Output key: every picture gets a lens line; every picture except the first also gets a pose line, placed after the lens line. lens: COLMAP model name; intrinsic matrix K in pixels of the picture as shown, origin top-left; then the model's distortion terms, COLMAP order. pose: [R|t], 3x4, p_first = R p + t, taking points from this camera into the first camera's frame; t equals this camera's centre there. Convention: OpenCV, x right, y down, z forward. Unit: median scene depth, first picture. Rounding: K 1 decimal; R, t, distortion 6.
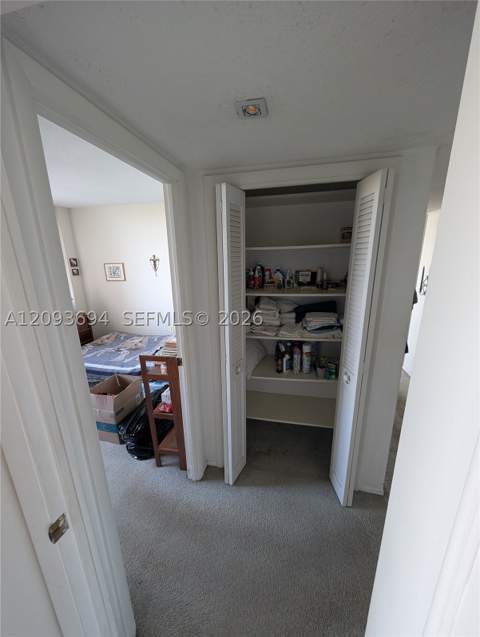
lens RADIAL K [[242.5, 0, 238.7], [0, 242.5, 322.2], [0, 0, 1]] dist [-0.000455, 0.000588]
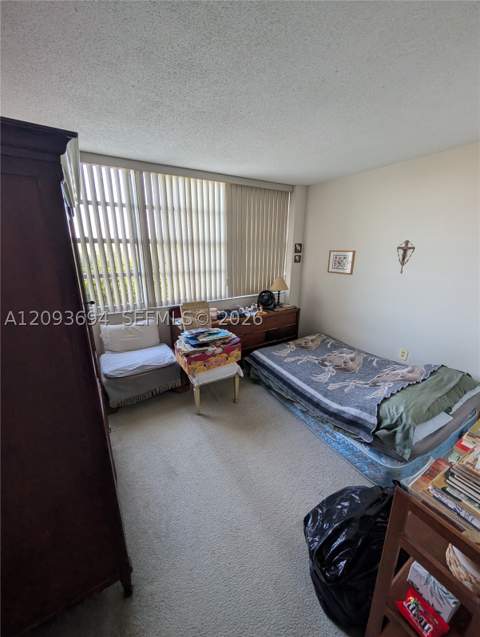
lens RADIAL K [[242.5, 0, 239.1], [0, 242.5, 316.8], [0, 0, 1]] dist [-0.000455, 0.000588]
pose [[0.696040, 0.224247, -0.682086, -0.171079], [-0.201536, 0.972805, 0.114167, -0.060083], [0.689138, 0.058000, 0.722305, 0.225285]]
